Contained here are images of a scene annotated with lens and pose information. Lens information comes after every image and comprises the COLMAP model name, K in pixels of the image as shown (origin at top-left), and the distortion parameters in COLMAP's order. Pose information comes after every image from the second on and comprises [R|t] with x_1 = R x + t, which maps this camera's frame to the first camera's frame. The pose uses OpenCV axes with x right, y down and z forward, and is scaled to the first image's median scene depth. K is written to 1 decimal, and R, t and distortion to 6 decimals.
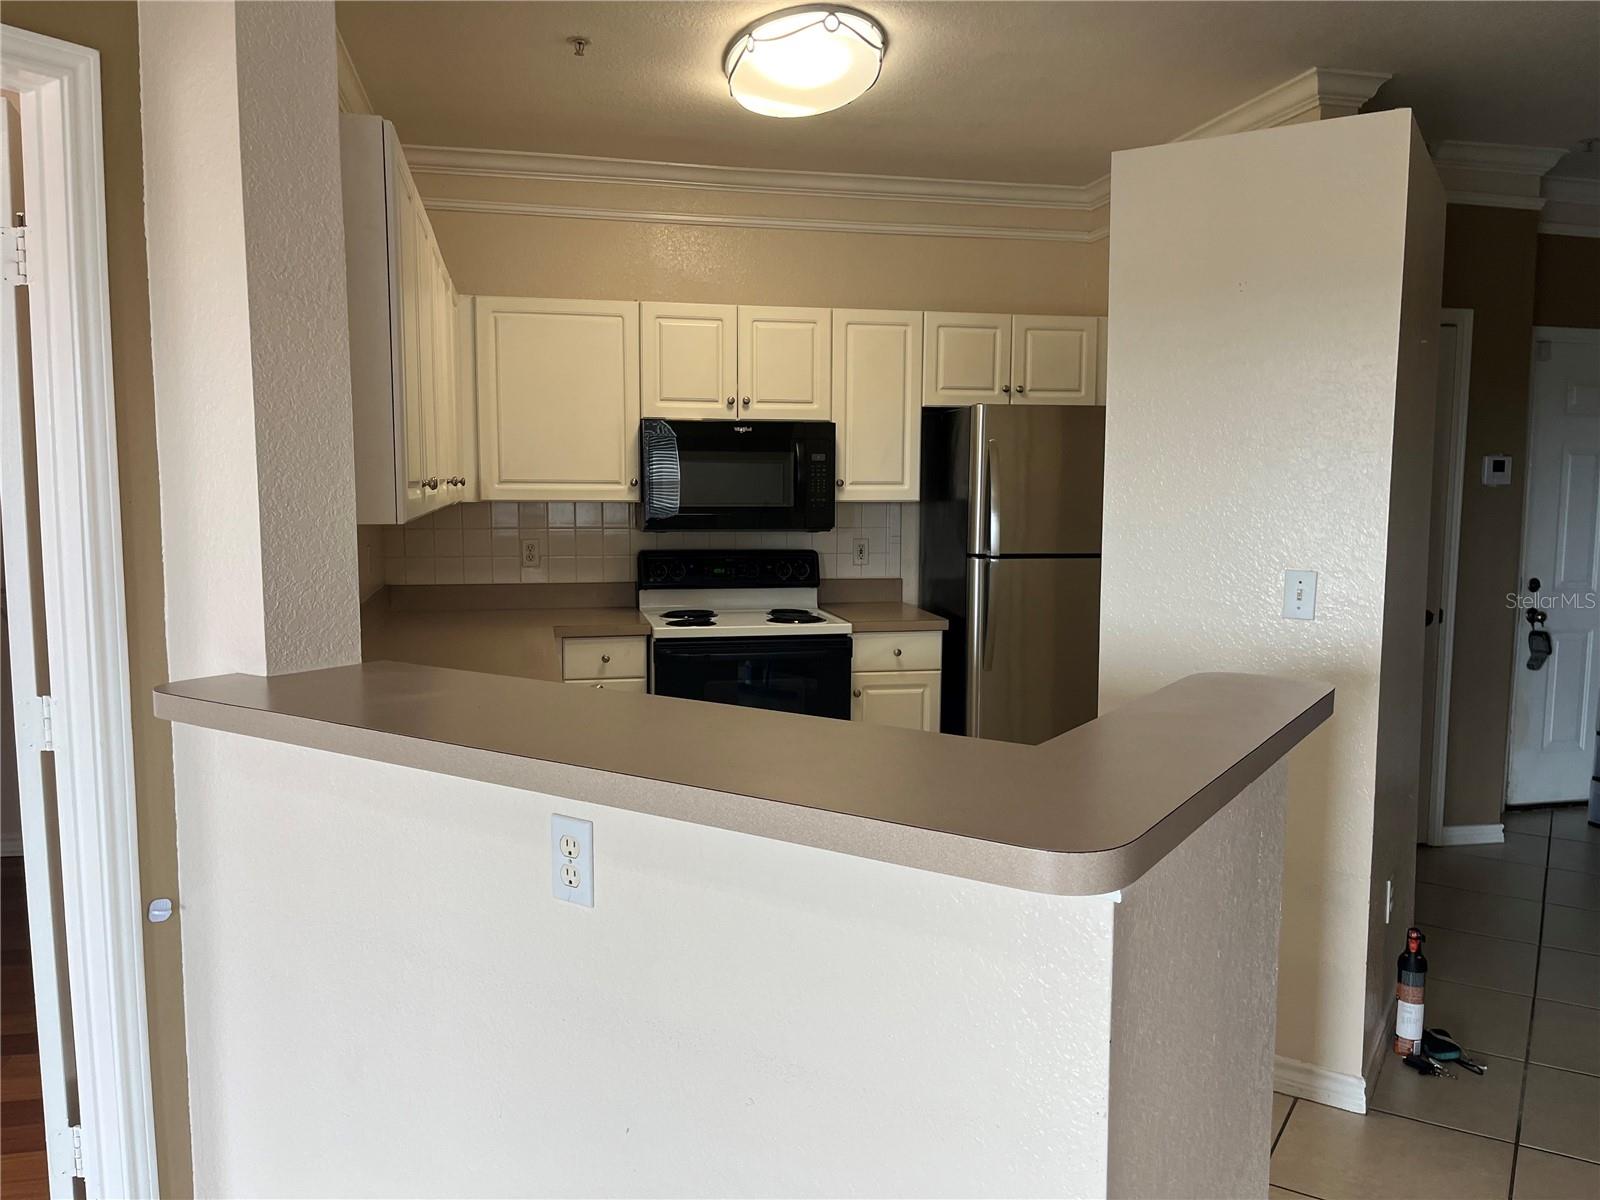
lens RADIAL K [[1212.2, 0, 805.6], [0, 1212.2, 610.8], [0, 0, 1]] dist [0.036746, -0.059550]
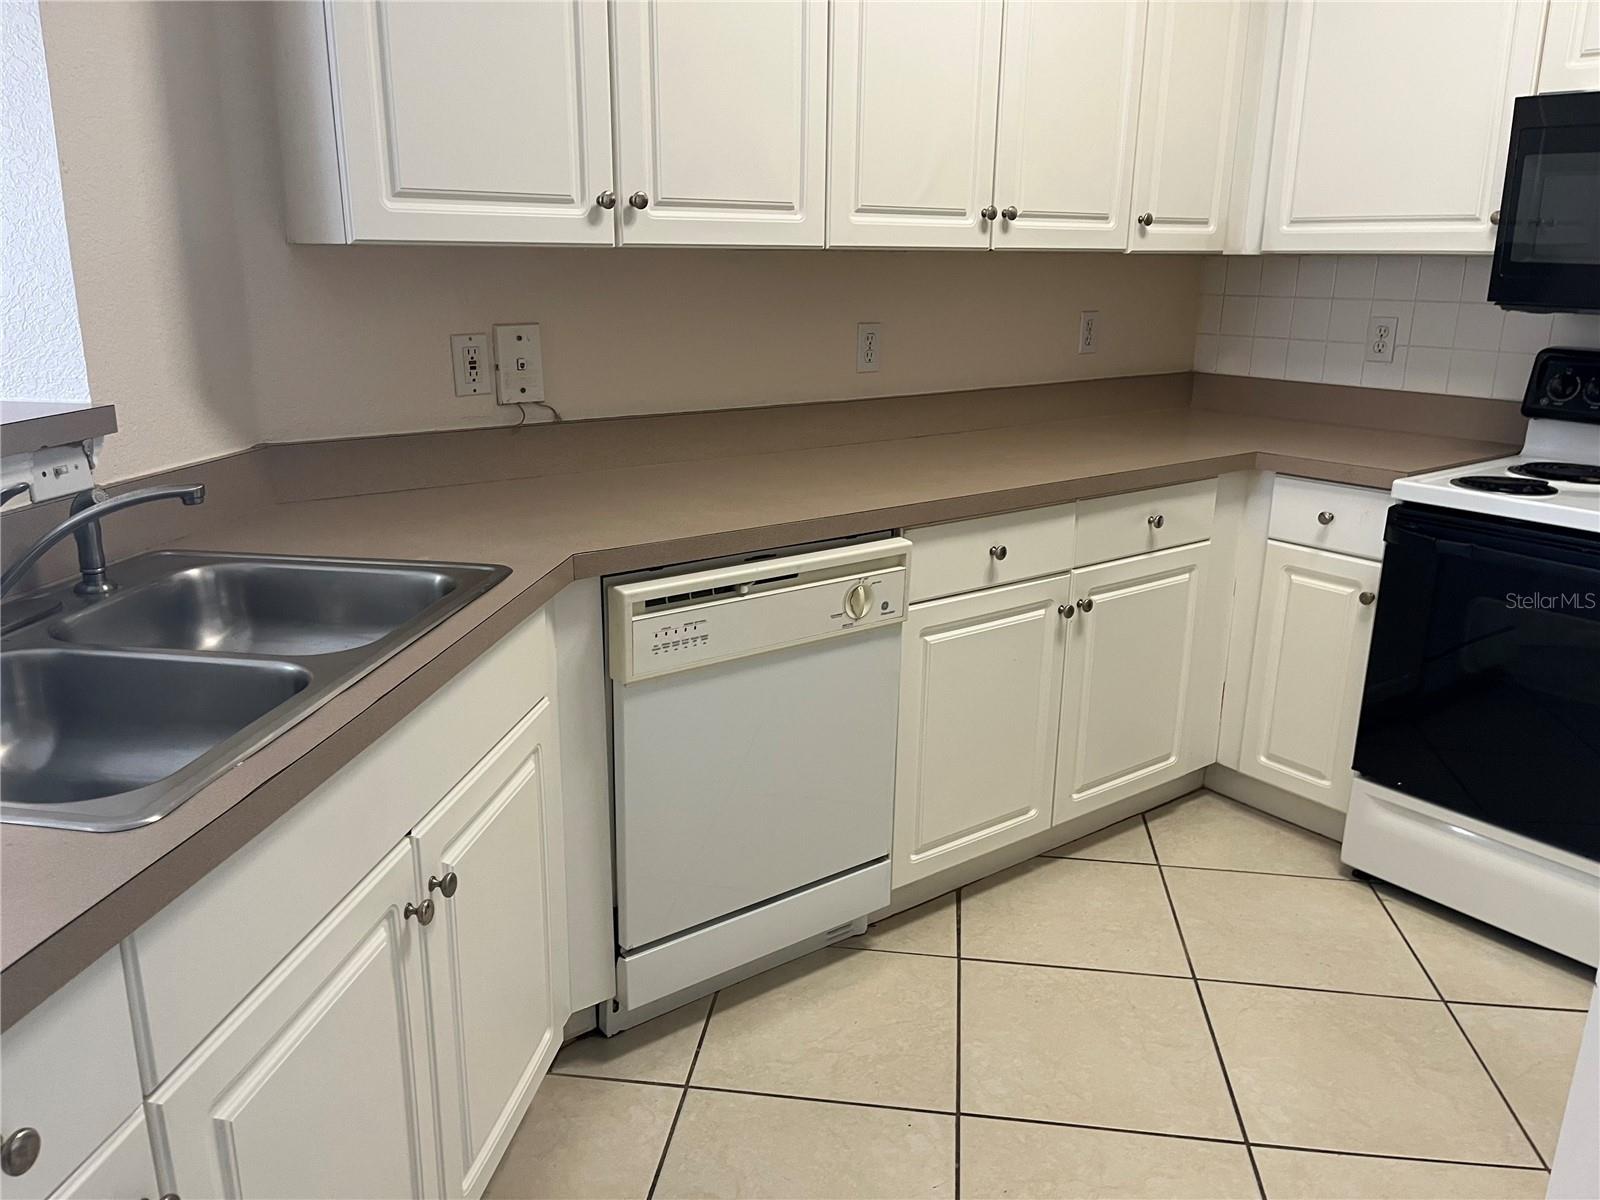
lens RADIAL K [[1212.2, 0, 773.1], [0, 1212.2, 610.9], [0, 0, 1]] dist [0.036746, -0.059550]
pose [[0.389511, 0.255504, -0.884872, 0.261943], [-0.100895, 0.966806, 0.234749, -0.029128], [0.915479, -0.002158, 0.402360, 0.468380]]
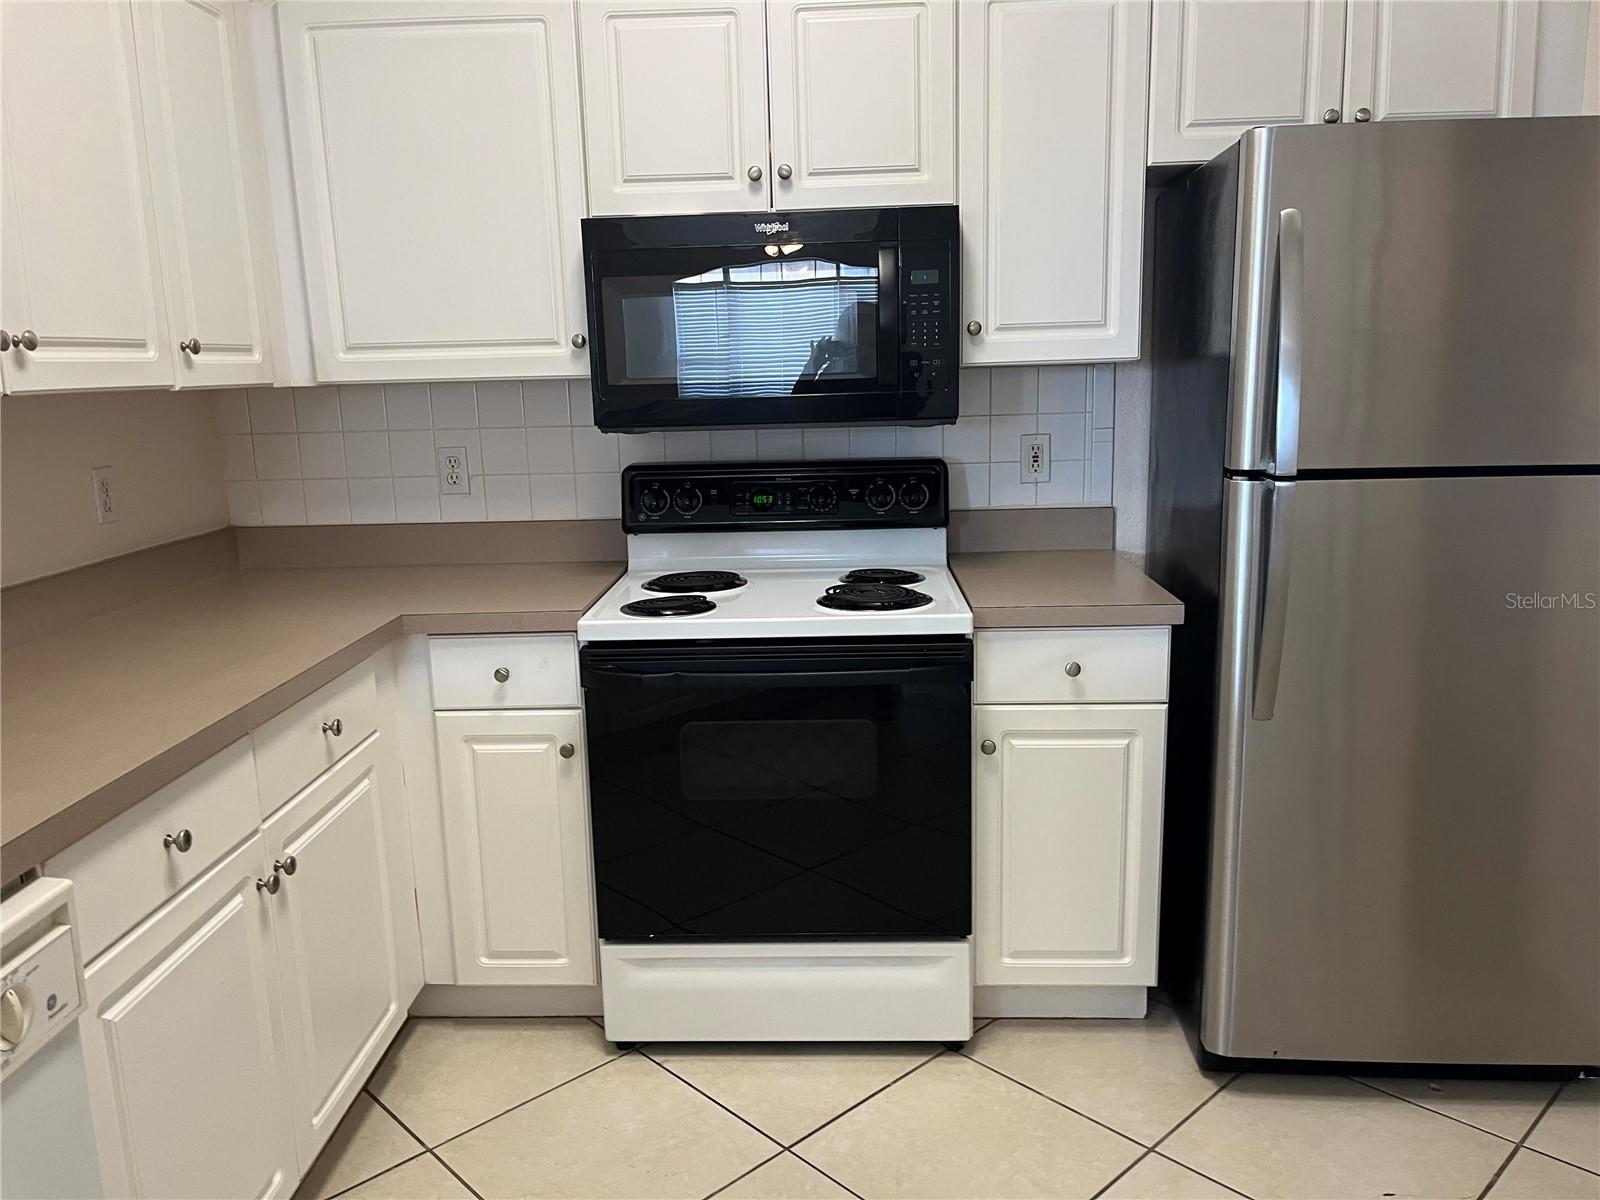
lens RADIAL K [[1212.2, 0, 800.7], [0, 1212.2, 603.9], [0, 0, 1]] dist [0.036746, -0.059550]
pose [[0.966458, 0.017986, -0.256195, 0.093270], [0.005483, 0.995872, 0.090598, -0.037214], [0.256767, -0.088963, 0.962370, 0.486929]]
